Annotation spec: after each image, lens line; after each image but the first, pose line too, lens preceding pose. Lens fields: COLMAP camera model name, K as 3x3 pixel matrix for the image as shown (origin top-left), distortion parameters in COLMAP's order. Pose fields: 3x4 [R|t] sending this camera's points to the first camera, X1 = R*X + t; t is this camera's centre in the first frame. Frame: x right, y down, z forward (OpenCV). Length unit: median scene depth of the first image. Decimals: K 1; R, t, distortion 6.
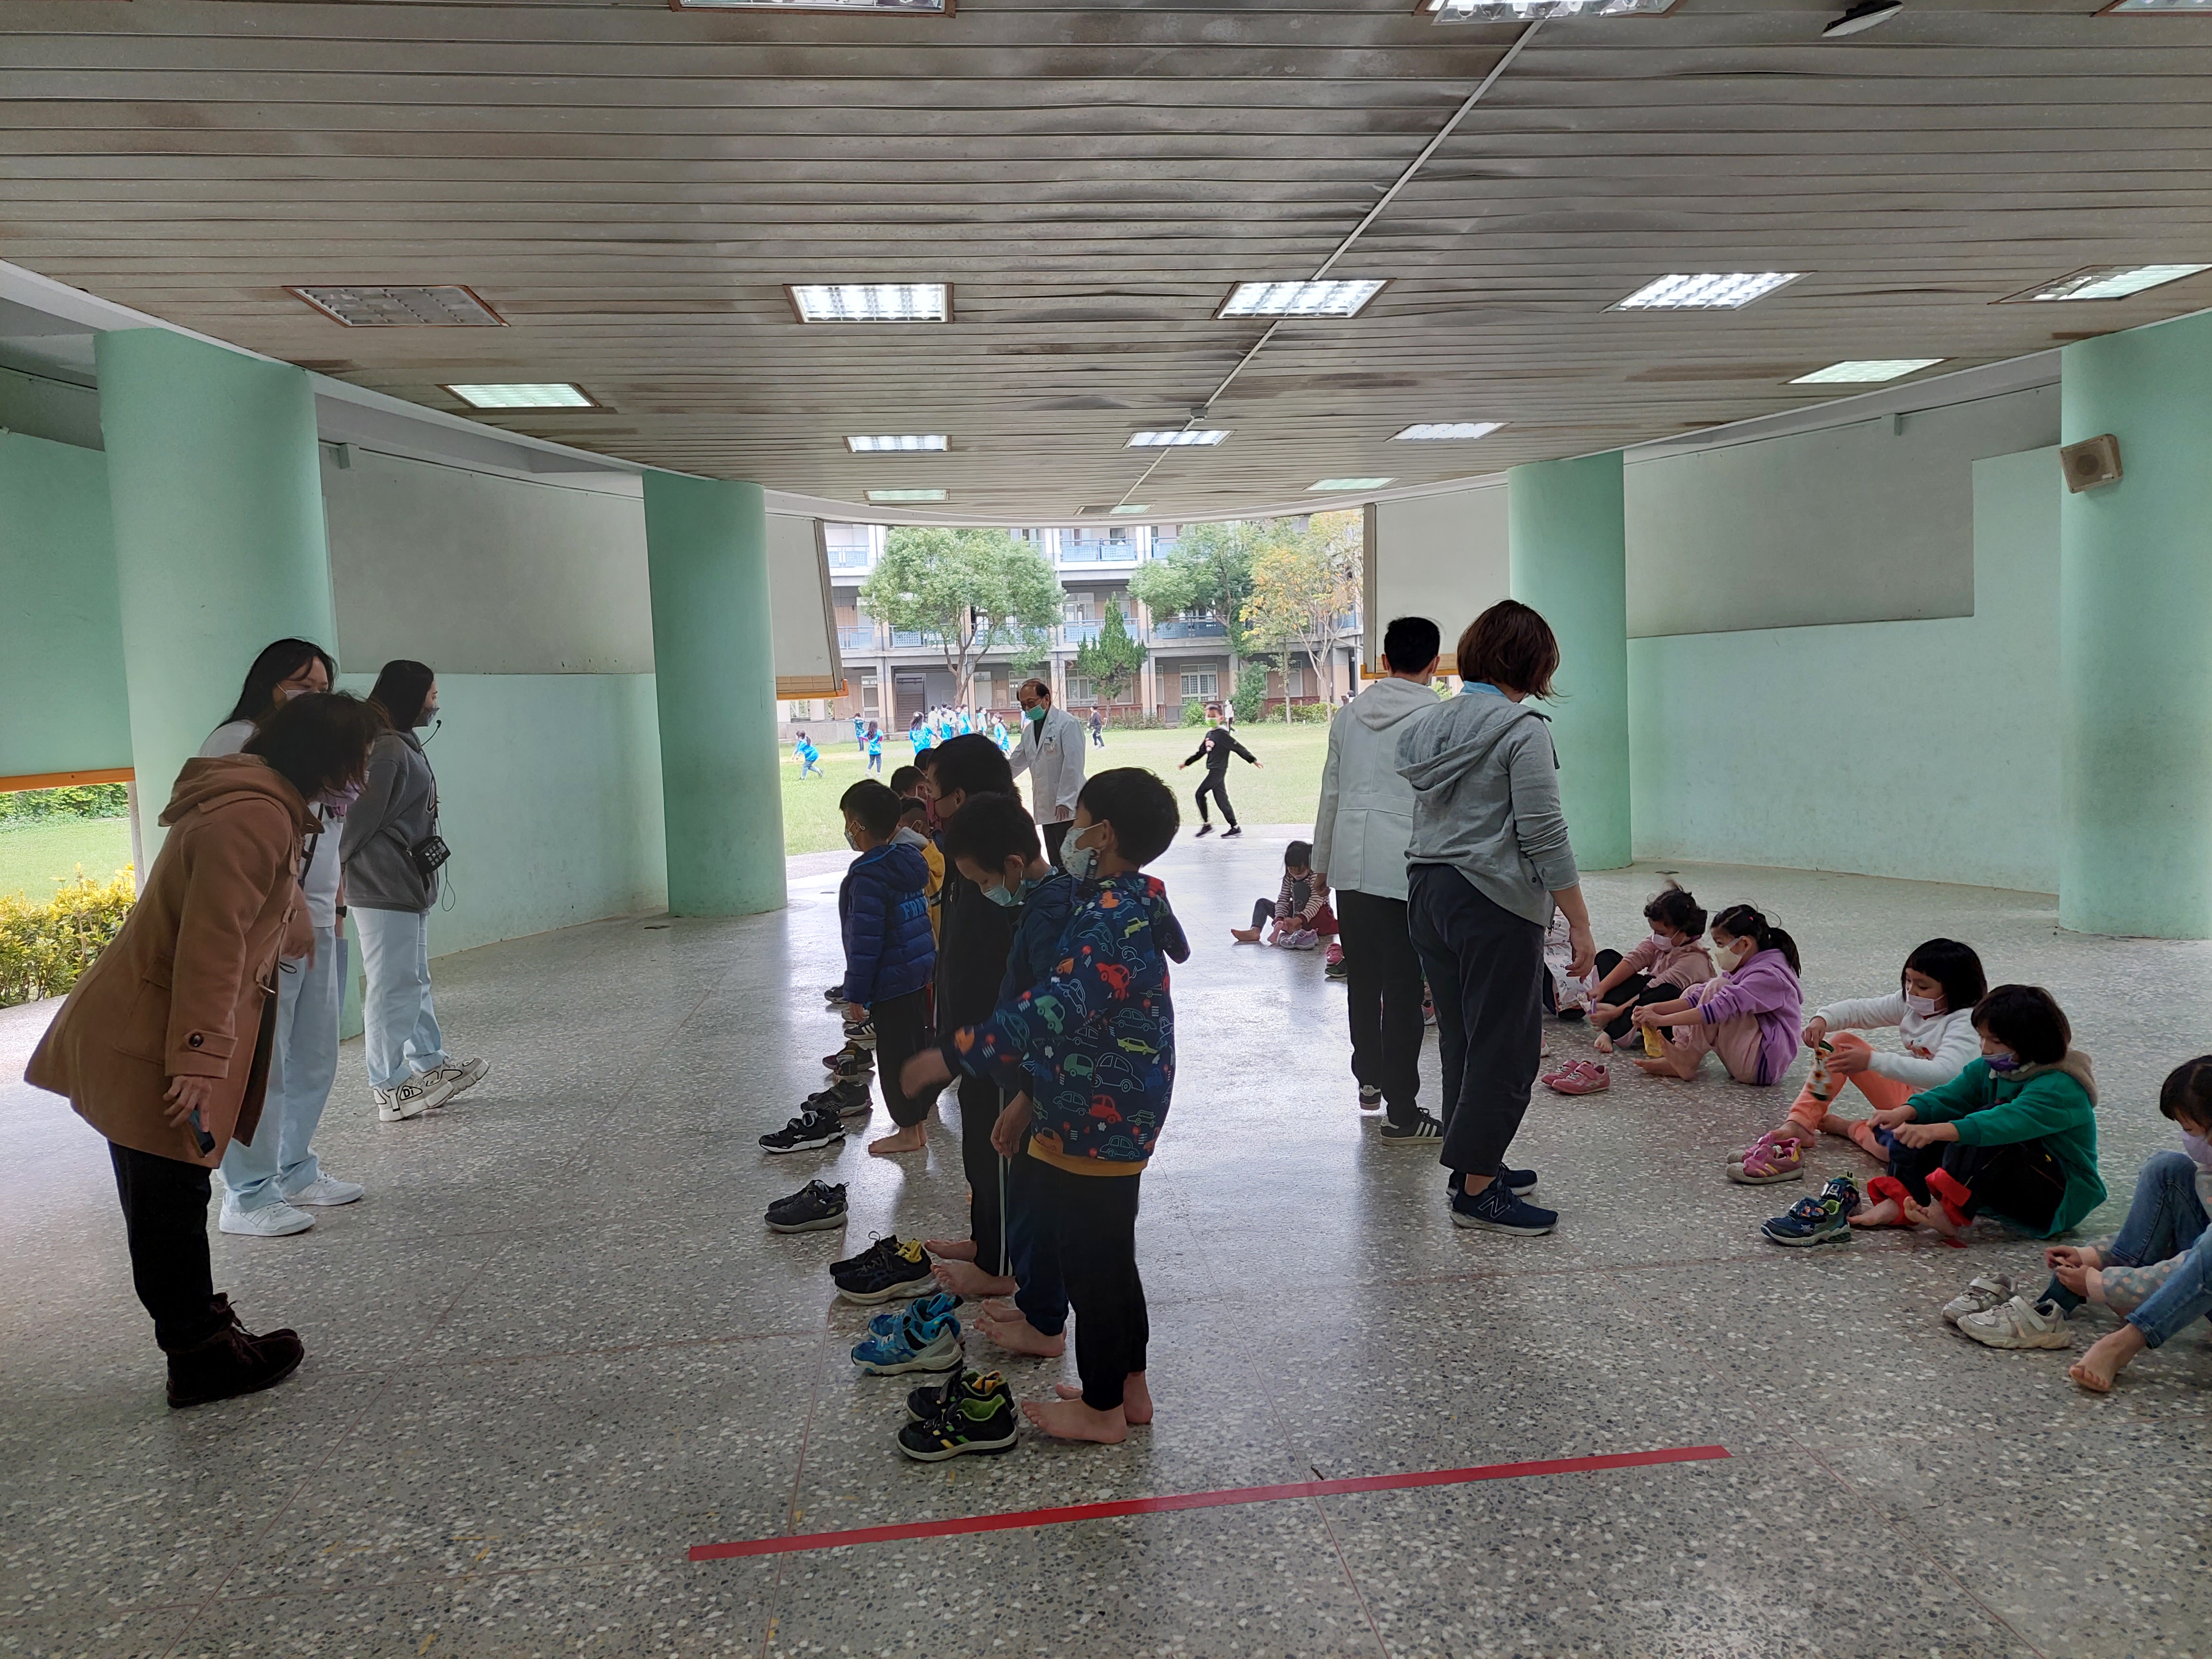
lens RADIAL K [[1579.6, 0, 1227.3], [0, 1579.6, 828.1], [0, 0, 1]] dist [0.038083, -0.028043]
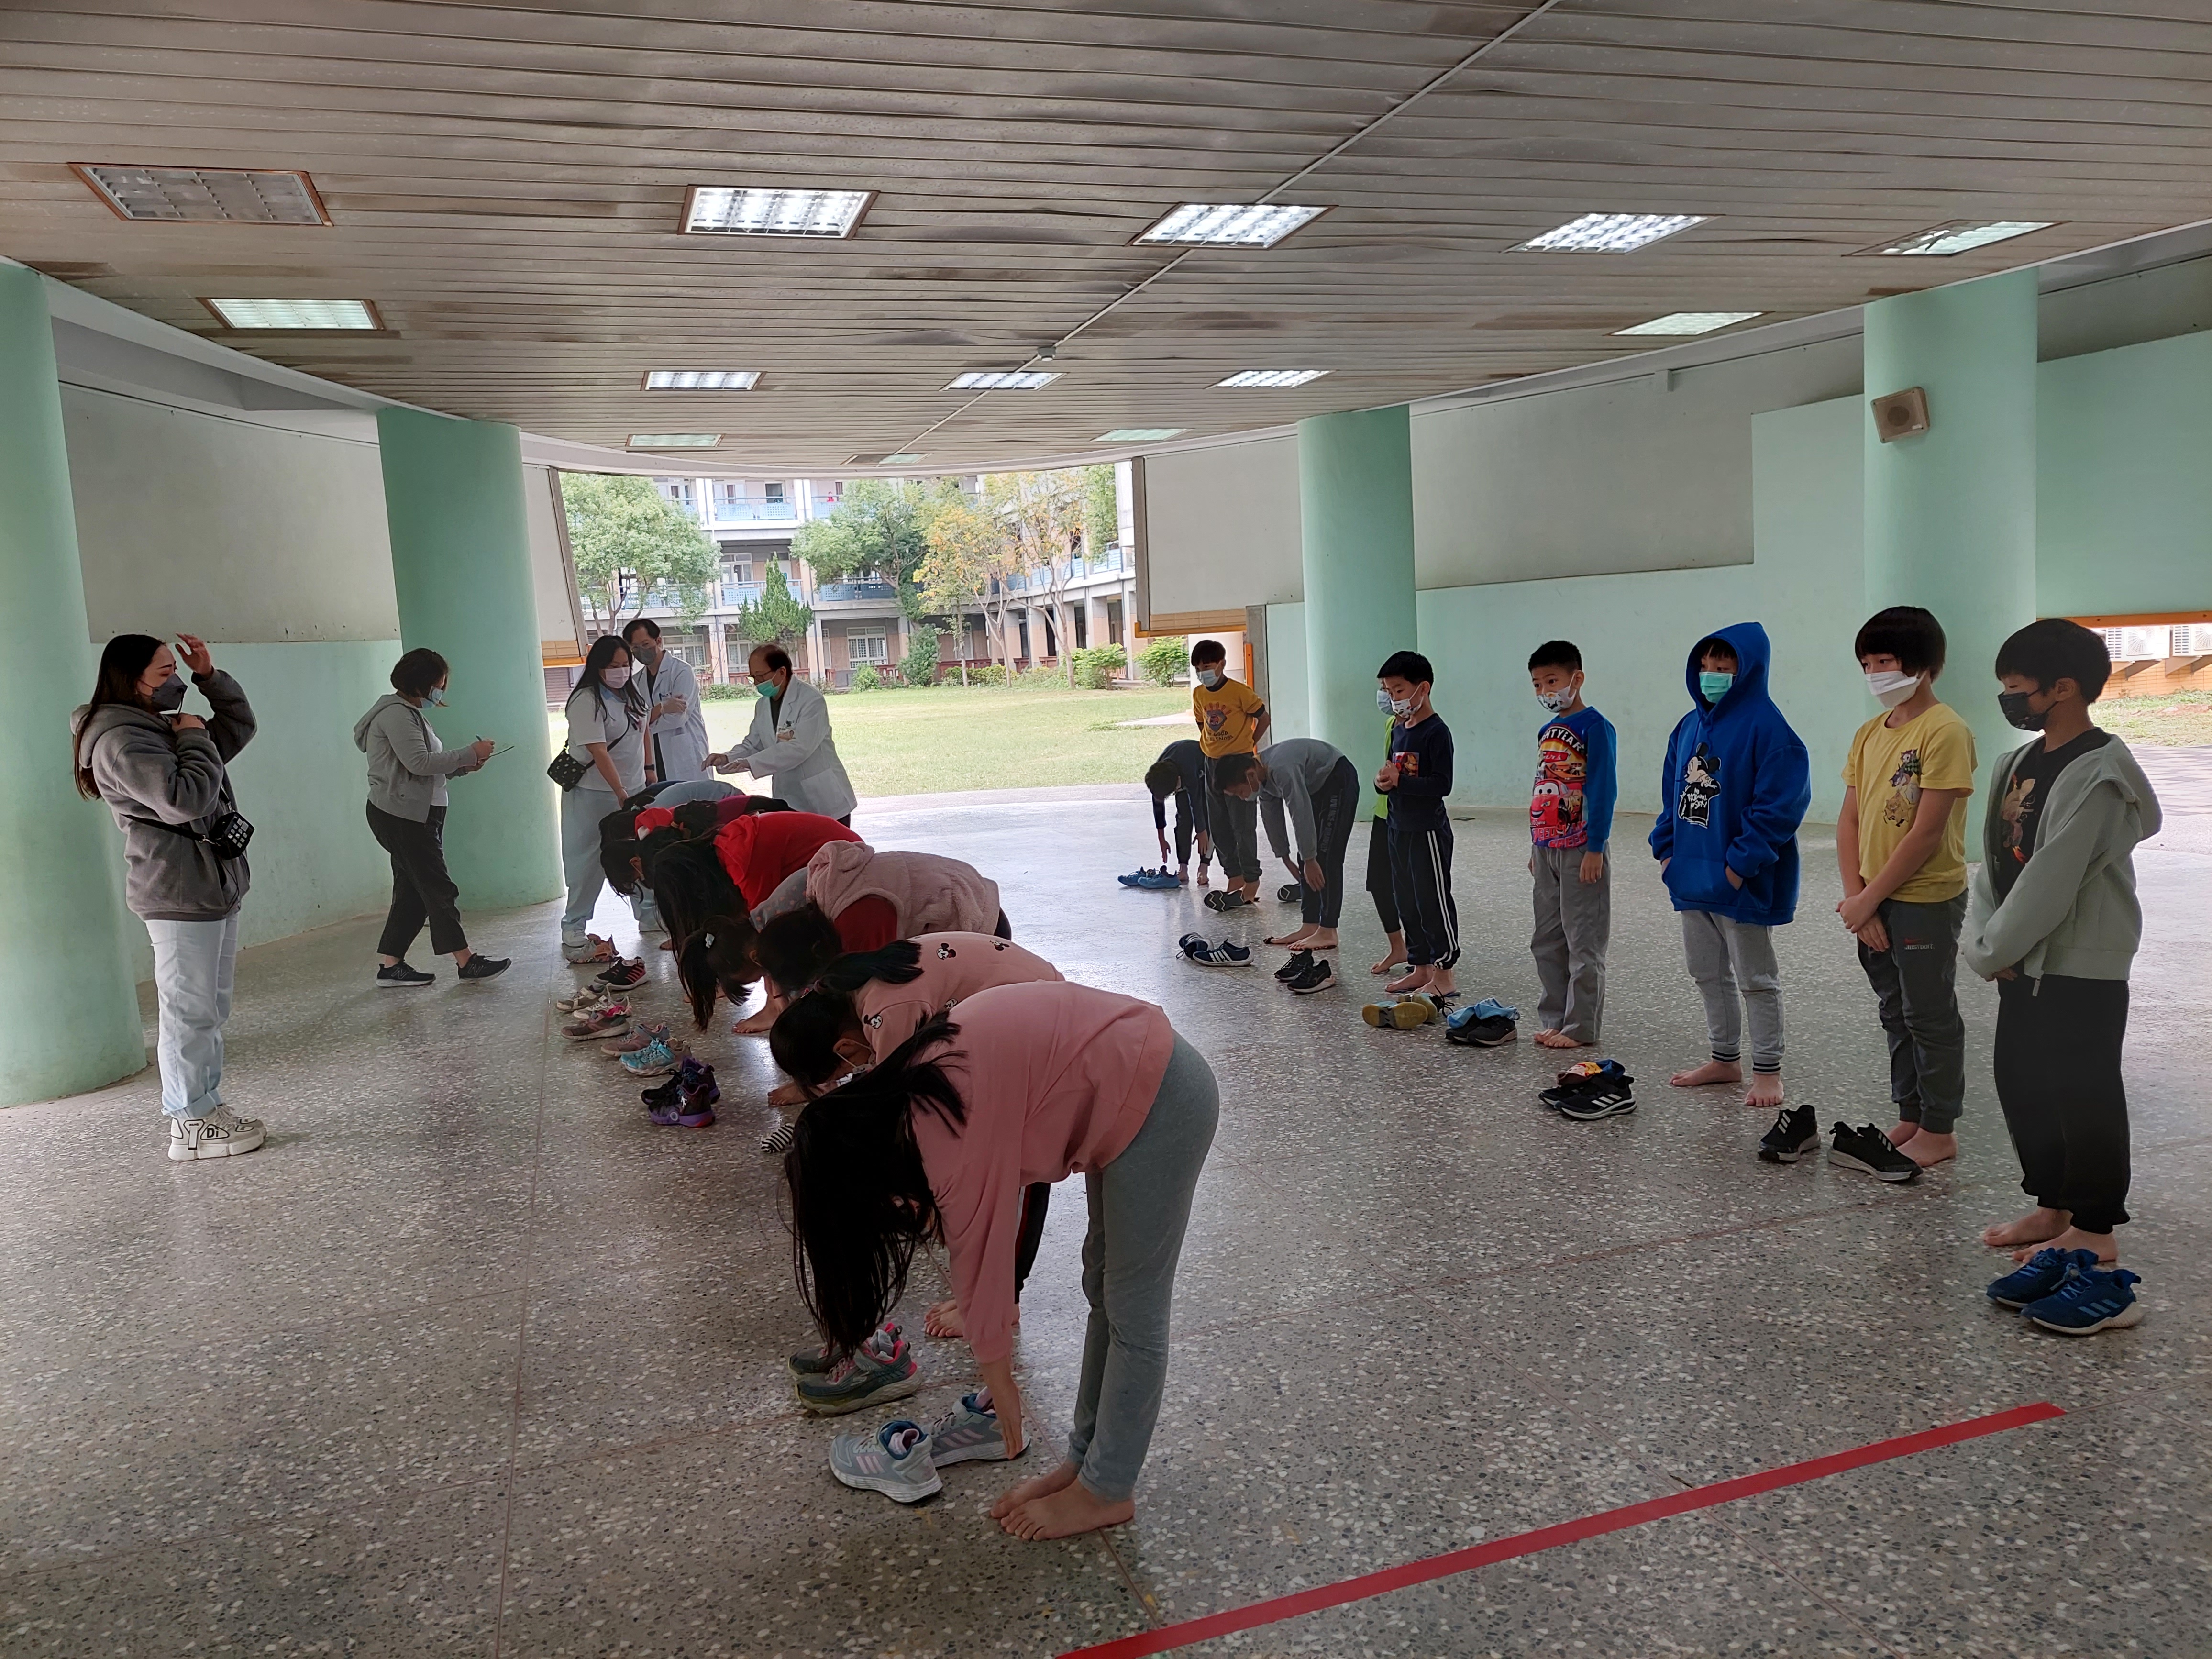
lens RADIAL K [[1579.6, 0, 1227.3], [0, 1579.6, 828.1], [0, 0, 1]] dist [0.038083, -0.028043]
pose [[0.981246, -0.039545, 0.188660, -0.139133], [0.034831, 0.998994, 0.028242, -0.001709], [-0.189587, -0.021141, 0.981636, 0.061247]]
